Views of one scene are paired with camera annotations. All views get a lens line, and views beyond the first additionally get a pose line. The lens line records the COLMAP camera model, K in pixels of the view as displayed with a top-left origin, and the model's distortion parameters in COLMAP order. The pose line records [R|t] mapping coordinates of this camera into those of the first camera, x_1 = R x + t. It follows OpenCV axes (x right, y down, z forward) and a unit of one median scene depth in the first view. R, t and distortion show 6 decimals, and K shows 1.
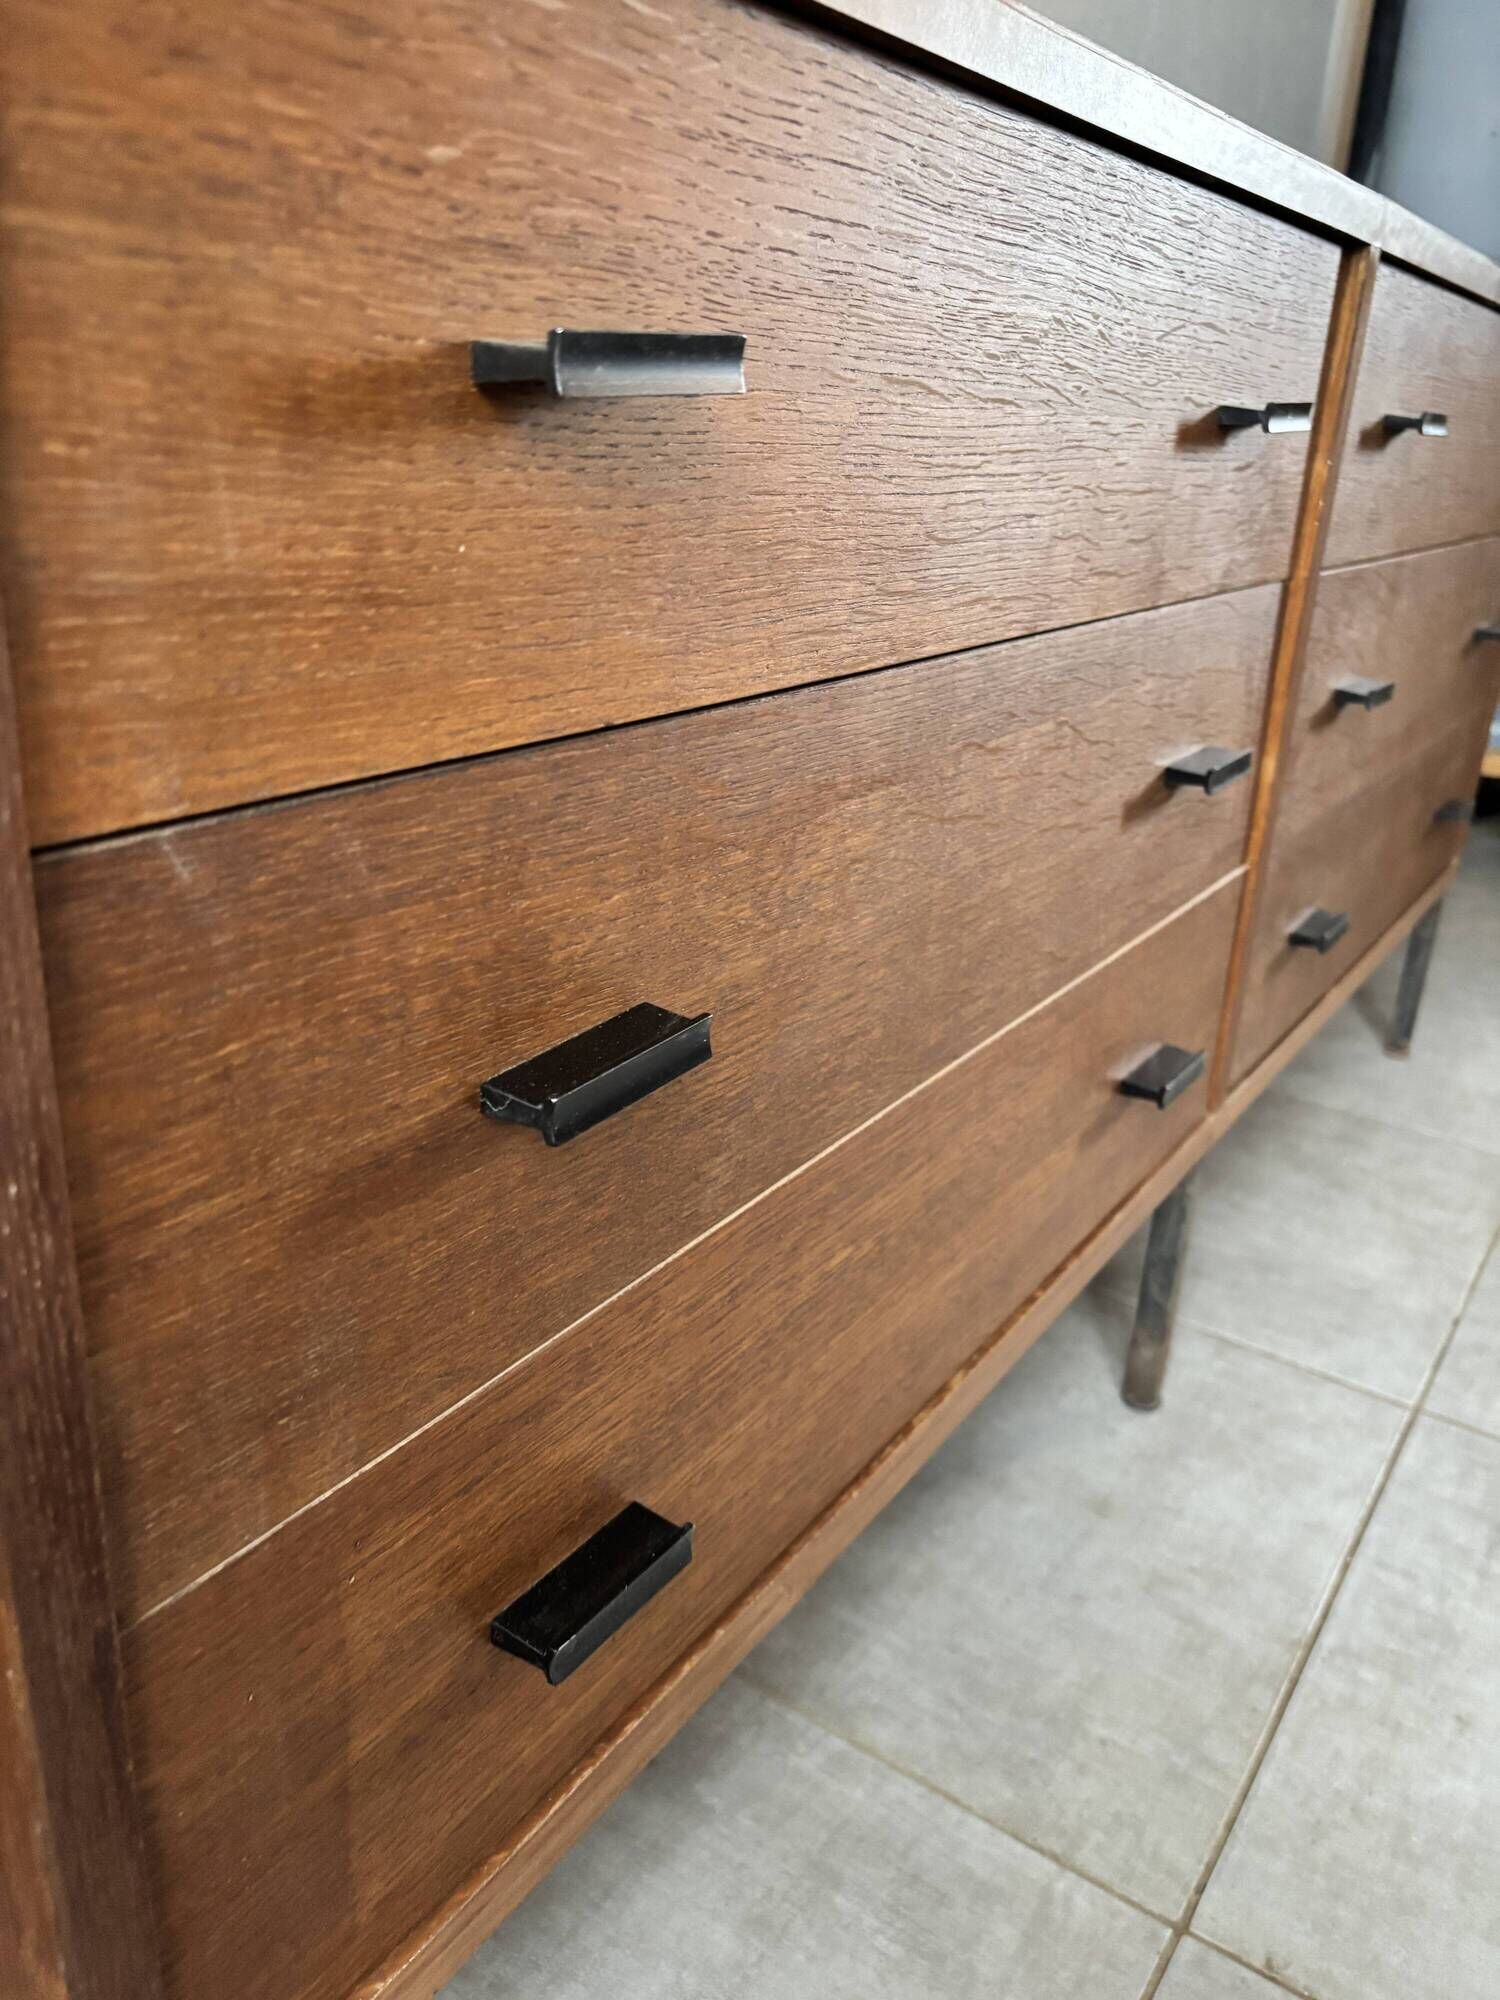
lens RADIAL K [[1548.2, 0, 743.7], [0, 1548.2, 987.6], [0, 0, 1]] dist [0.008192, -0.003648]
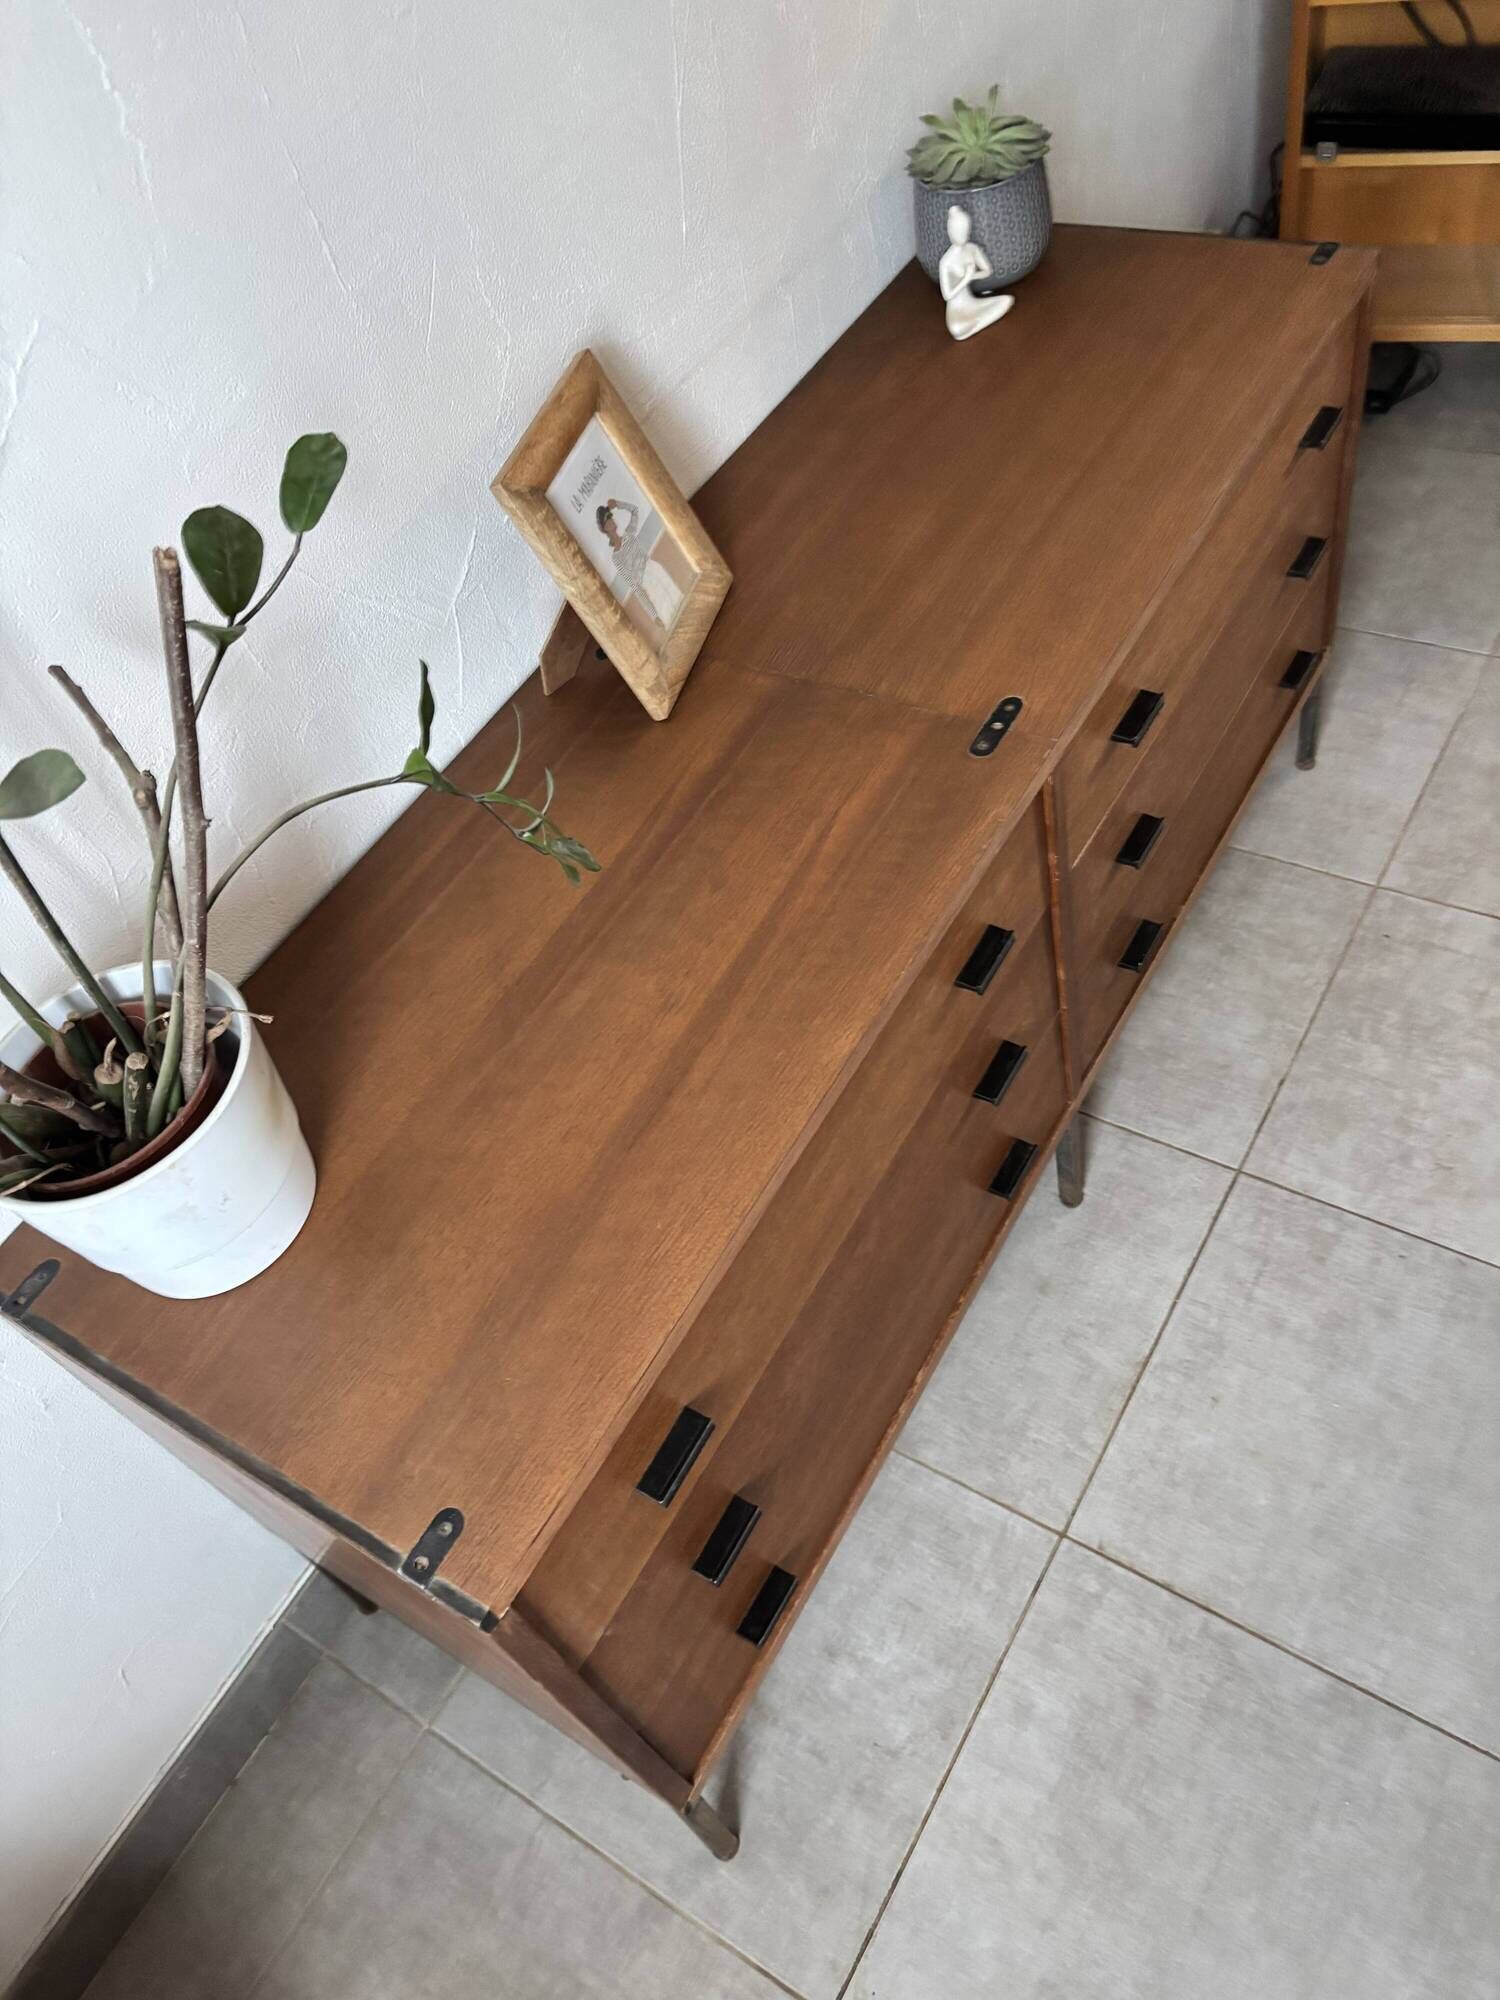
lens RADIAL K [[1519.4, 0, 744.9], [0, 1519.4, 996.5], [0, 0, 1]] dist [0.022473, 0.001852]
pose [[0.966536, -0.185547, -0.177144, 0.350376], [0.249051, 0.844237, 0.474592, -1.176321], [0.061492, -0.502829, 0.862196, -0.540565]]
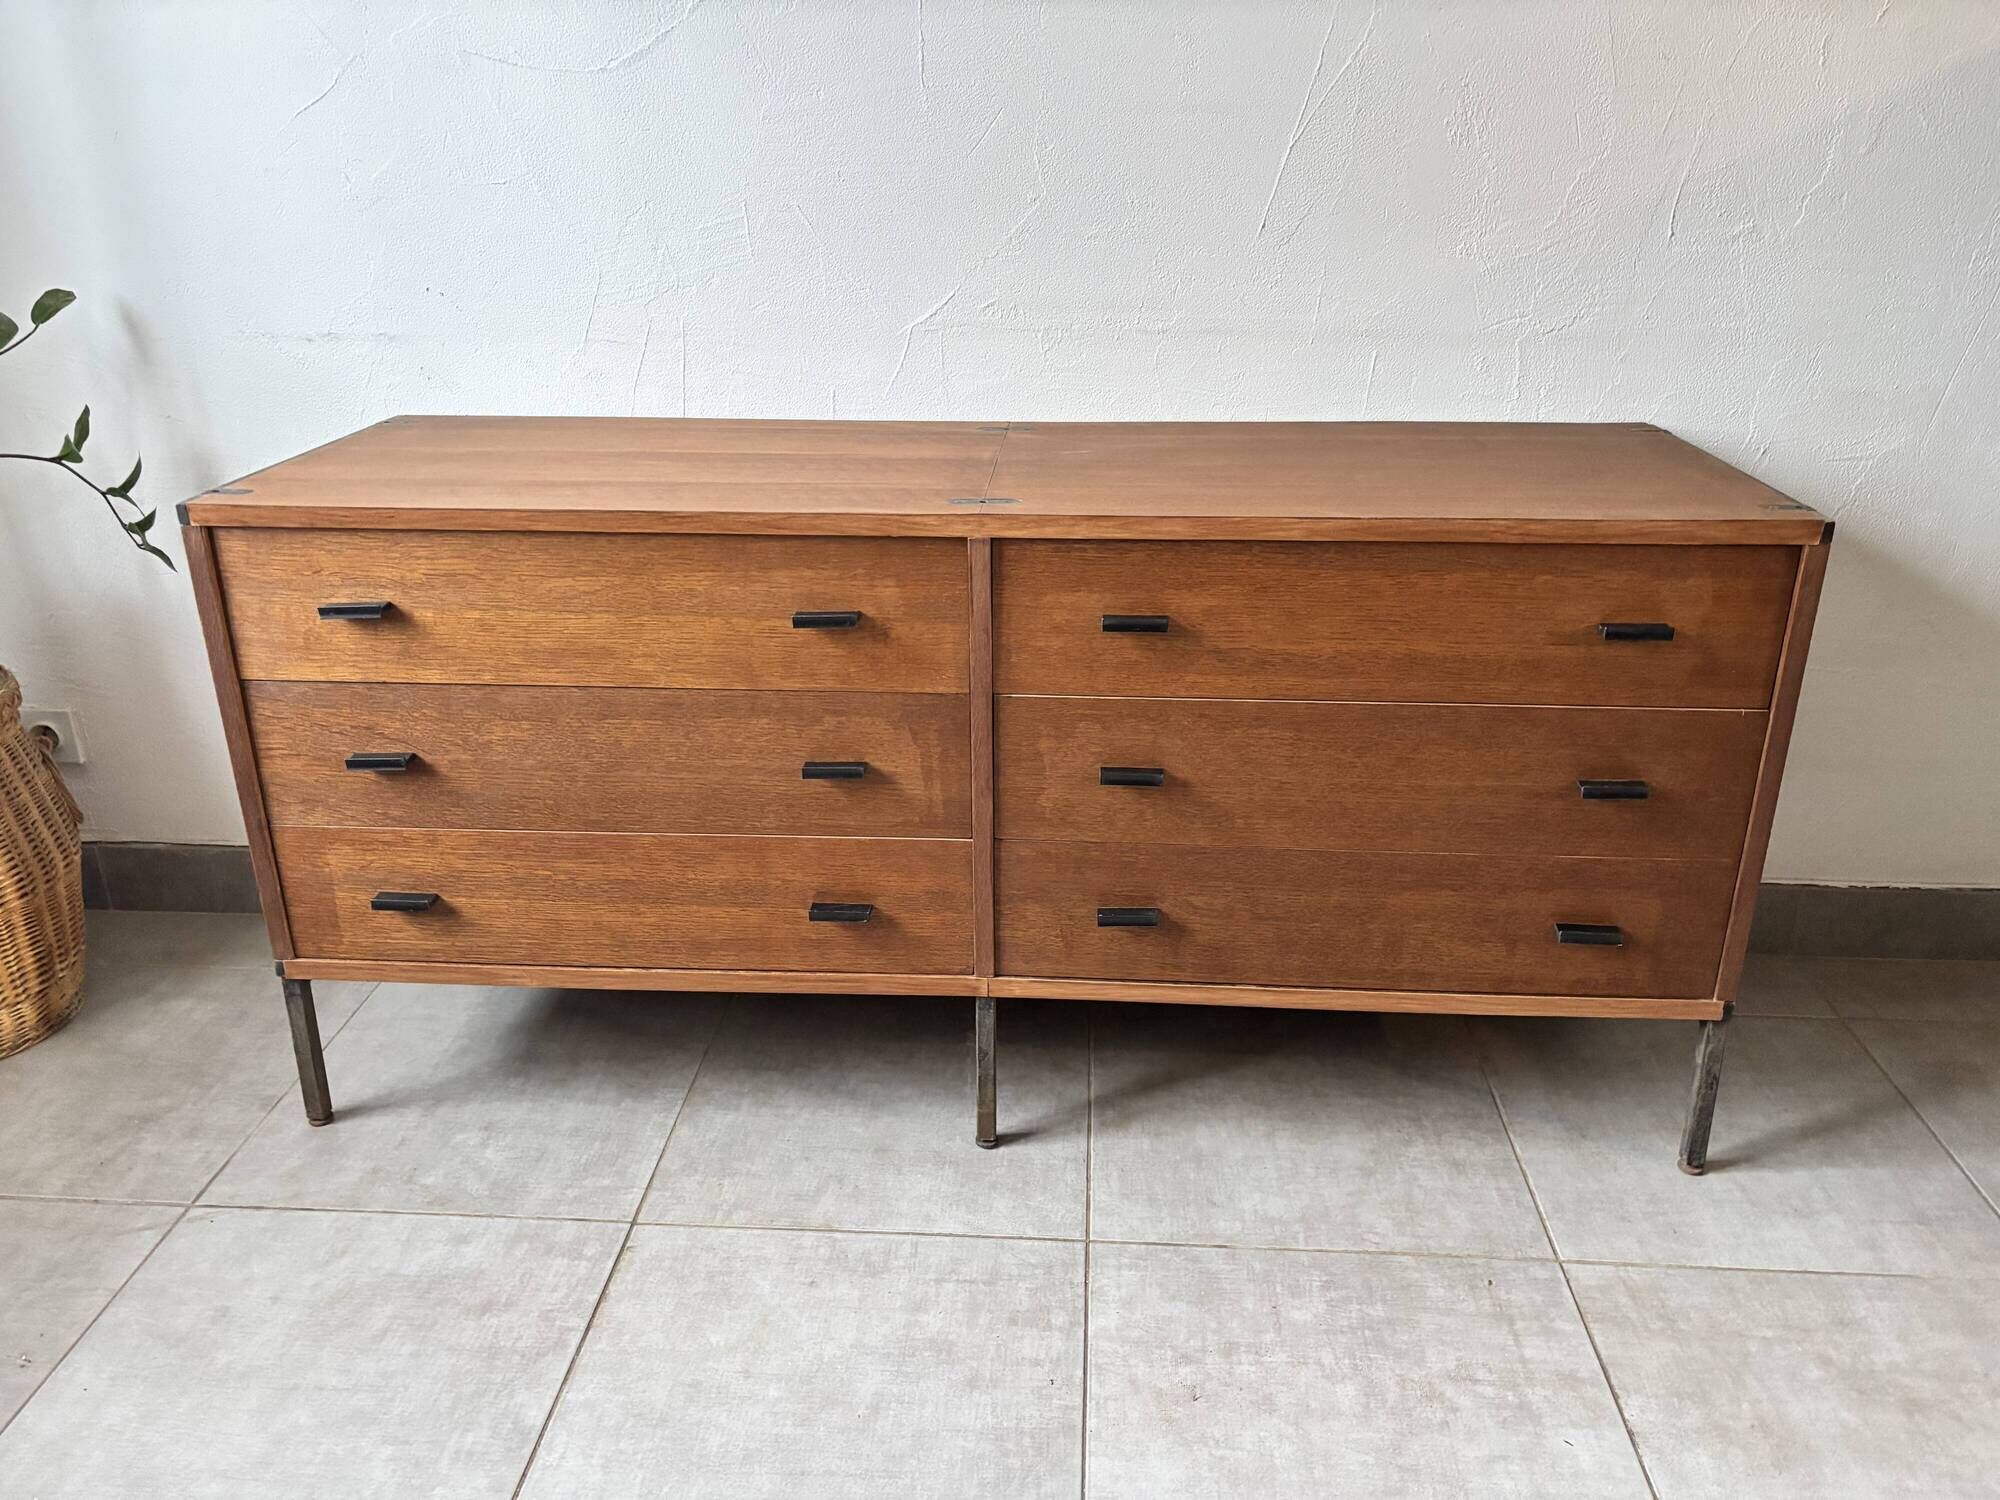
lens RADIAL K [[1518.4, 0, 1004.0], [0, 1518.4, 745.2], [0, 0, 1]] dist [0.024772, -0.004881]
pose [[0.505792, 0.269325, -0.819535, 2.134810], [-0.280906, 0.949657, 0.138721, -0.534619], [0.815638, 0.160048, 0.555984, 0.042898]]
